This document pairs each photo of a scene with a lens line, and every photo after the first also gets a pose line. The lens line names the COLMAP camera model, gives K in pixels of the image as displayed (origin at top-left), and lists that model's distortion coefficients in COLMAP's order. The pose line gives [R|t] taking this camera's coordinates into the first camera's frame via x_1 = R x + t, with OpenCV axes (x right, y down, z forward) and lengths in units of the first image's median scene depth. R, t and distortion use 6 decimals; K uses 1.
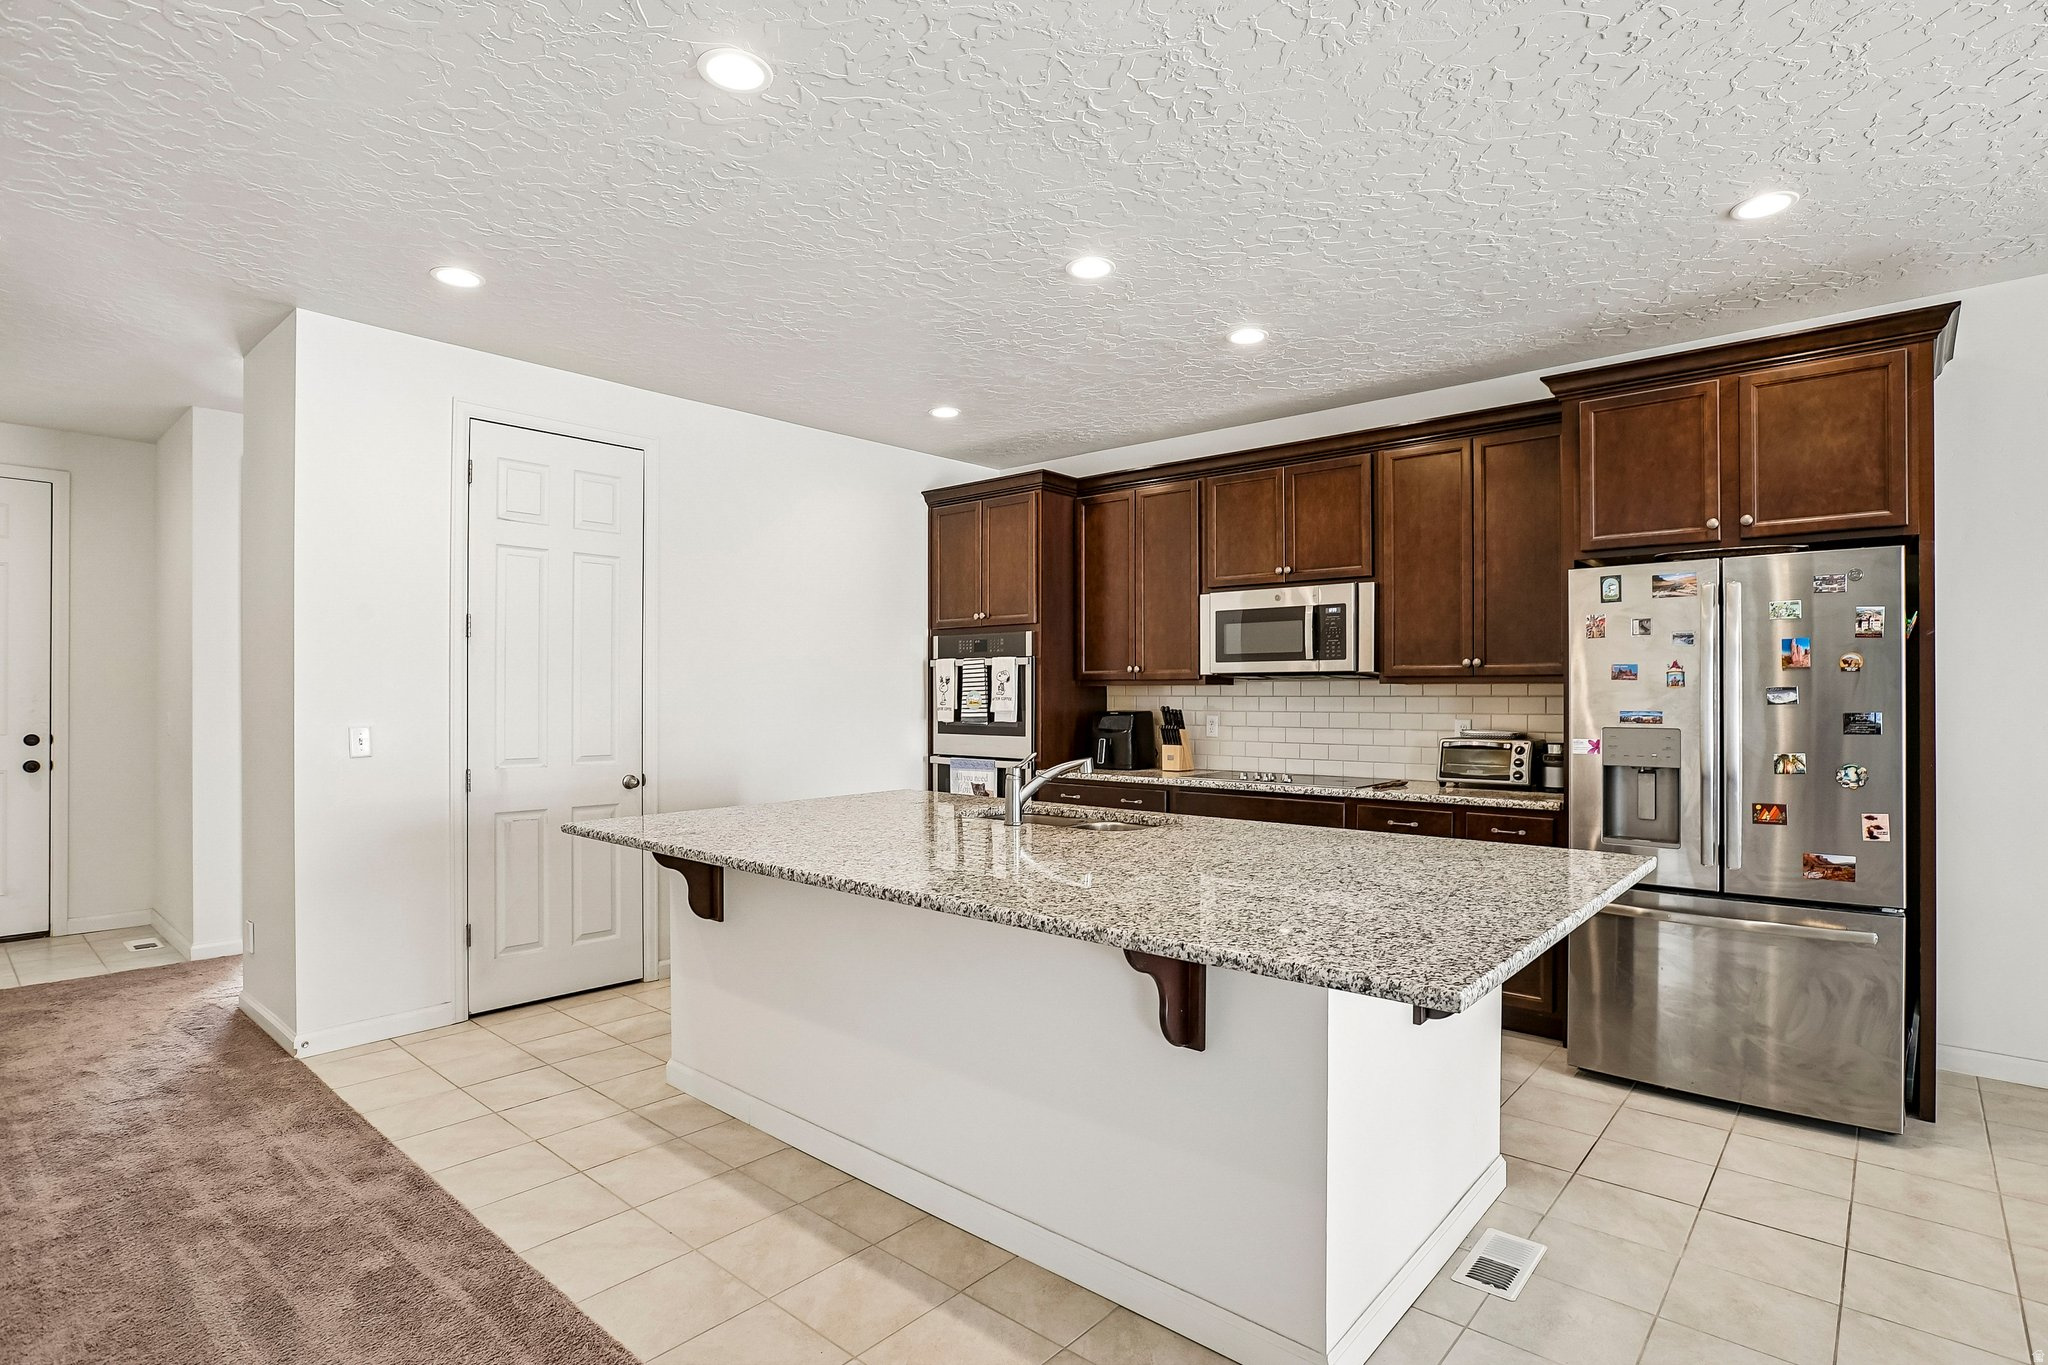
lens RADIAL K [[1012.2, 0, 1032.2], [0, 1012.2, 693.9], [0, 0, 1]] dist [-0.094029, 0.077821]
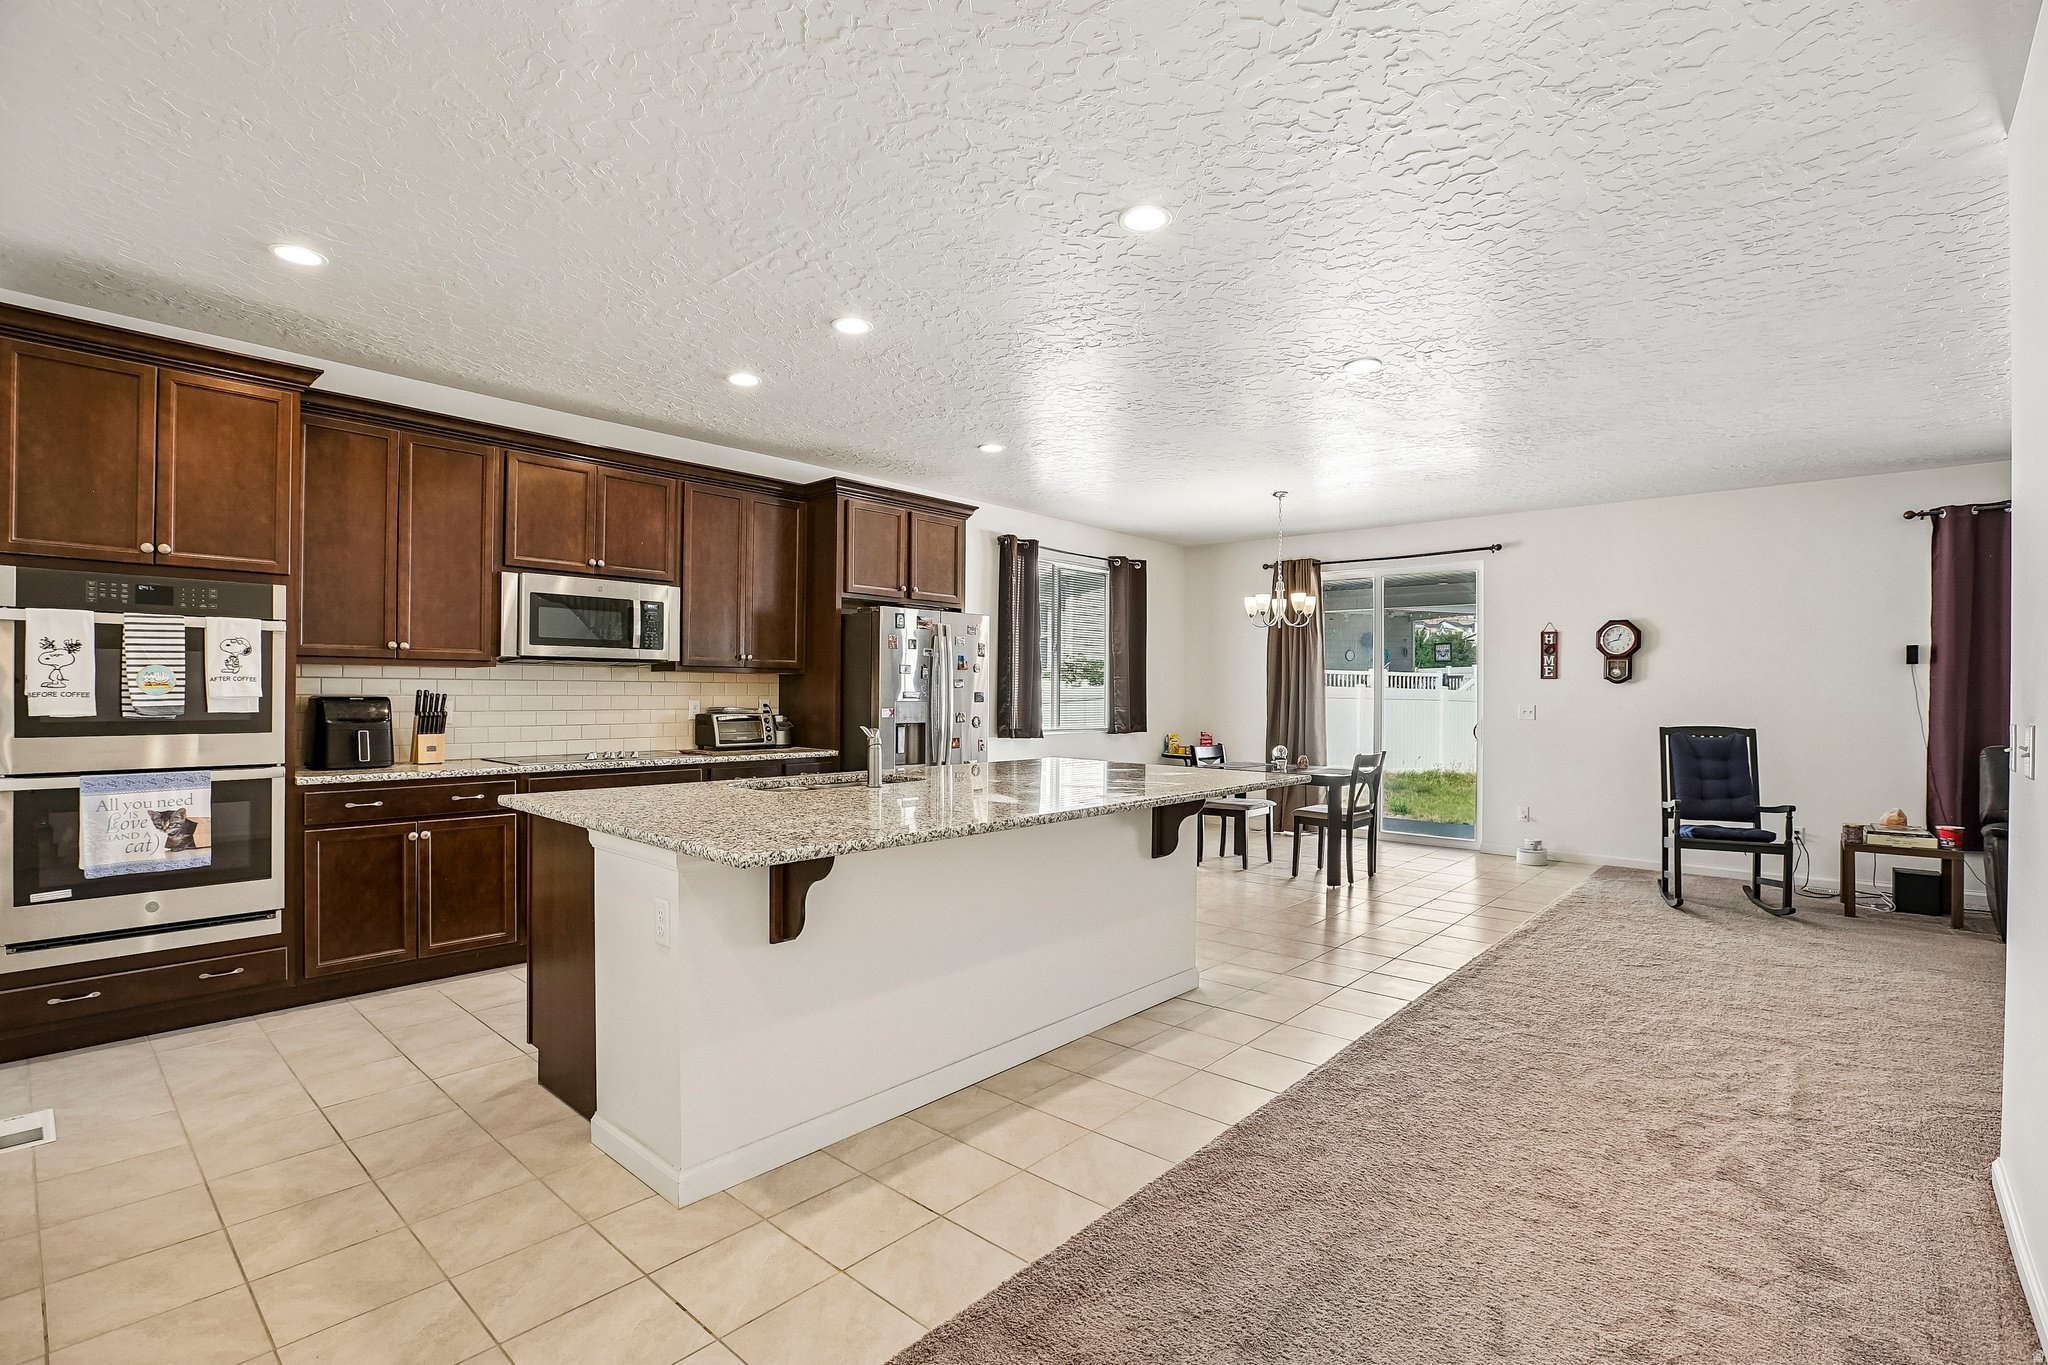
lens RADIAL K [[942.5, 0, 1028.9], [0, 942.5, 692.2], [0, 0, 1]] dist [-0.065923, 0.026395]
pose [[0.013755, -0.000891, 0.999905, -0.759748], [-0.008338, 0.999965, 0.001006, 0.010500], [-0.999871, -0.008351, 0.013747, 0.543496]]
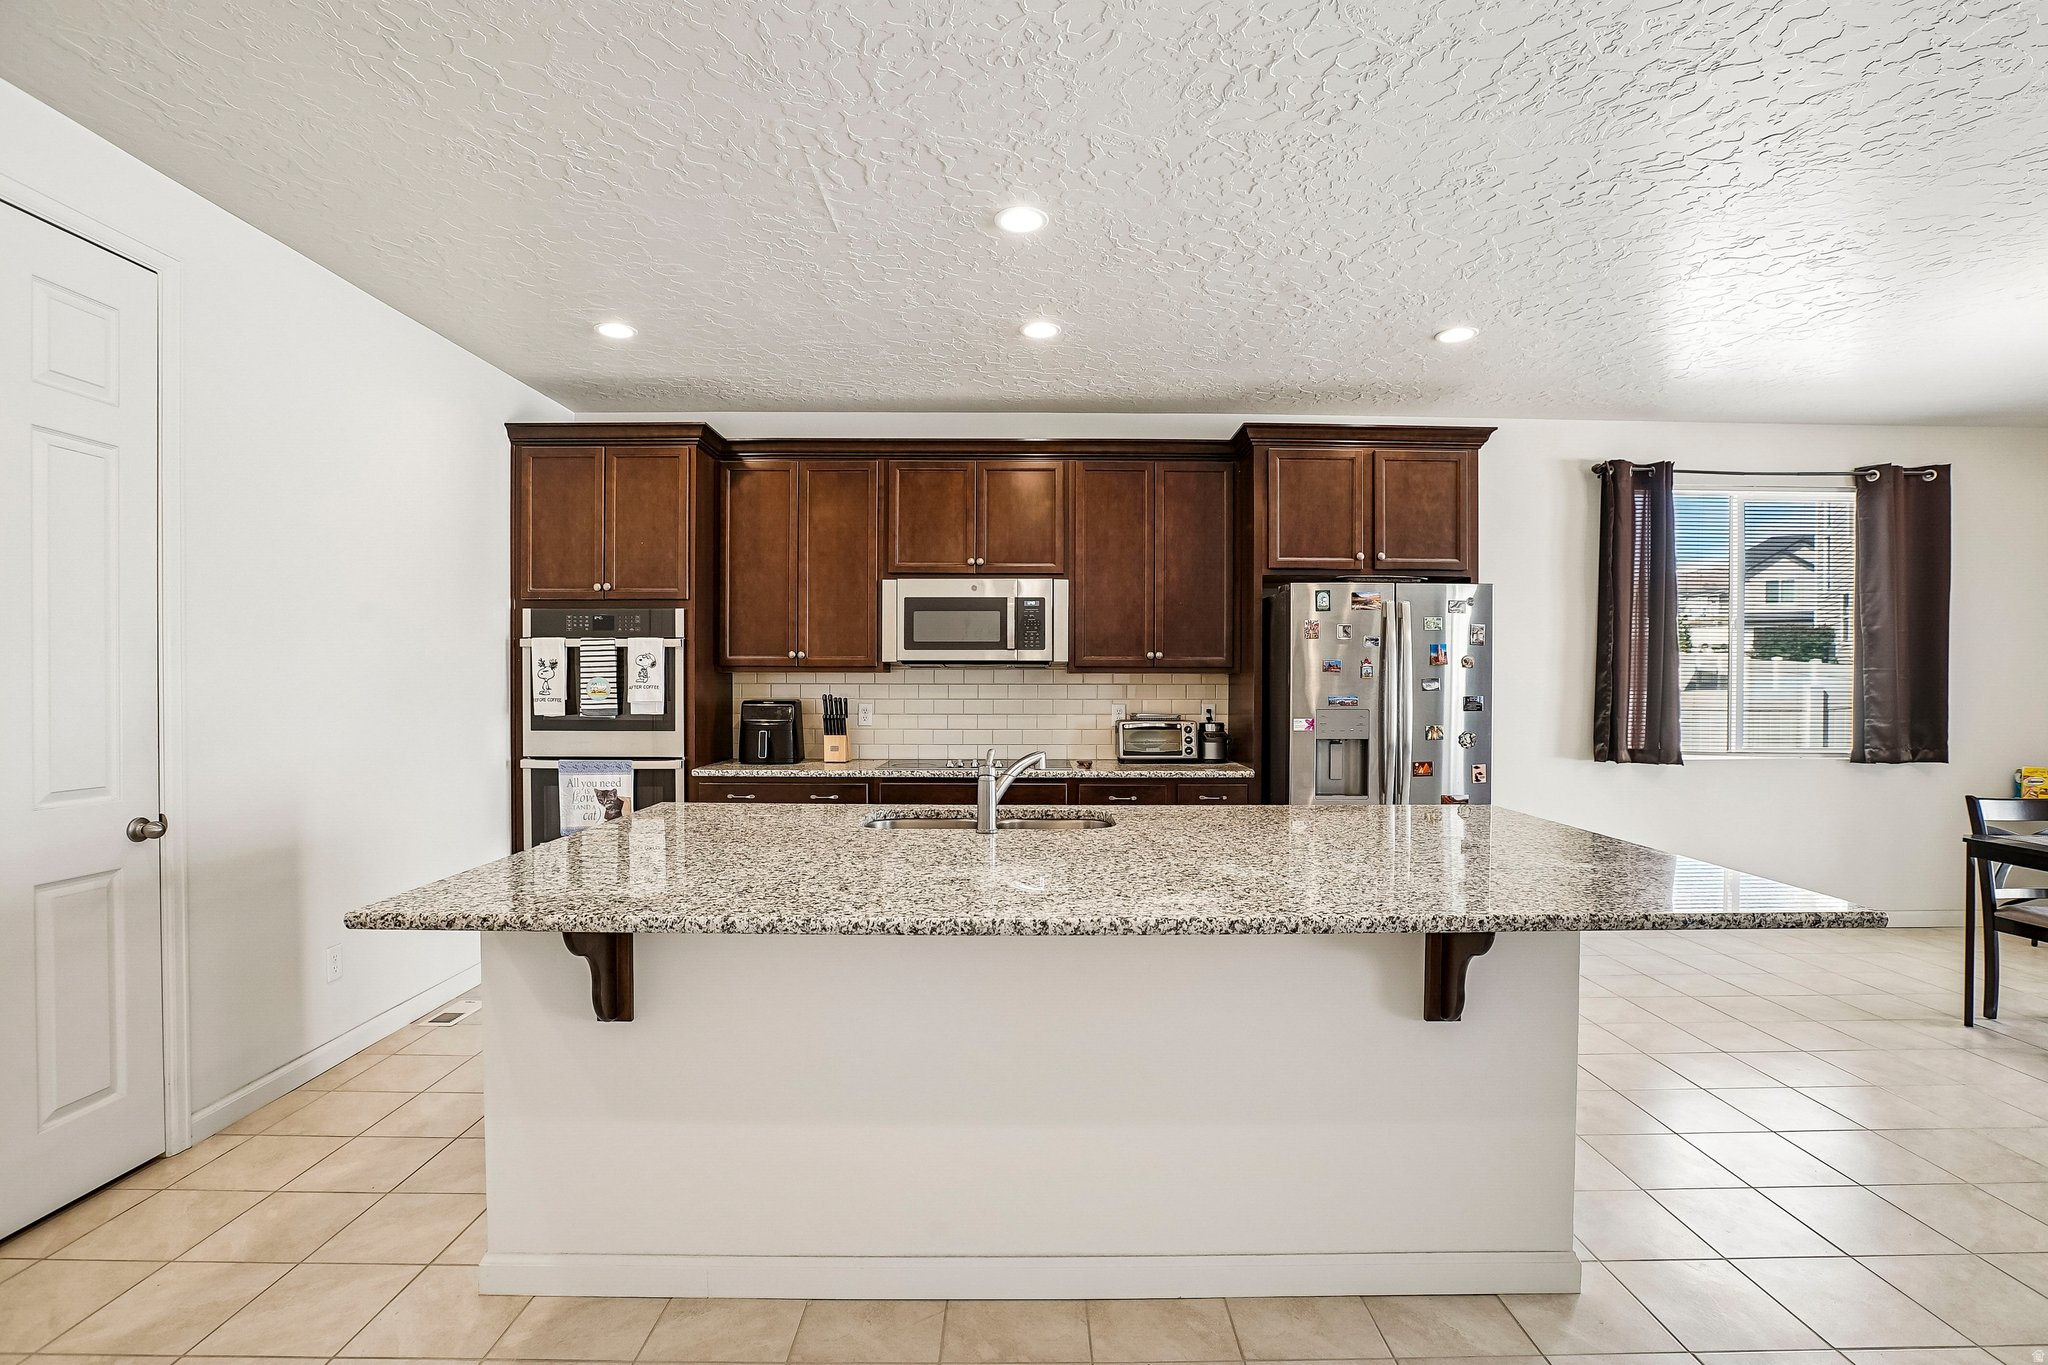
lens RADIAL K [[942.5, 0, 1028.9], [0, 942.5, 692.2], [0, 0, 1]] dist [-0.065923, 0.026395]
pose [[0.754225, -0.005990, 0.656589, -0.355503], [-0.002432, 0.999926, 0.011916, -0.001088], [-0.656612, -0.010584, 0.754155, 0.244490]]
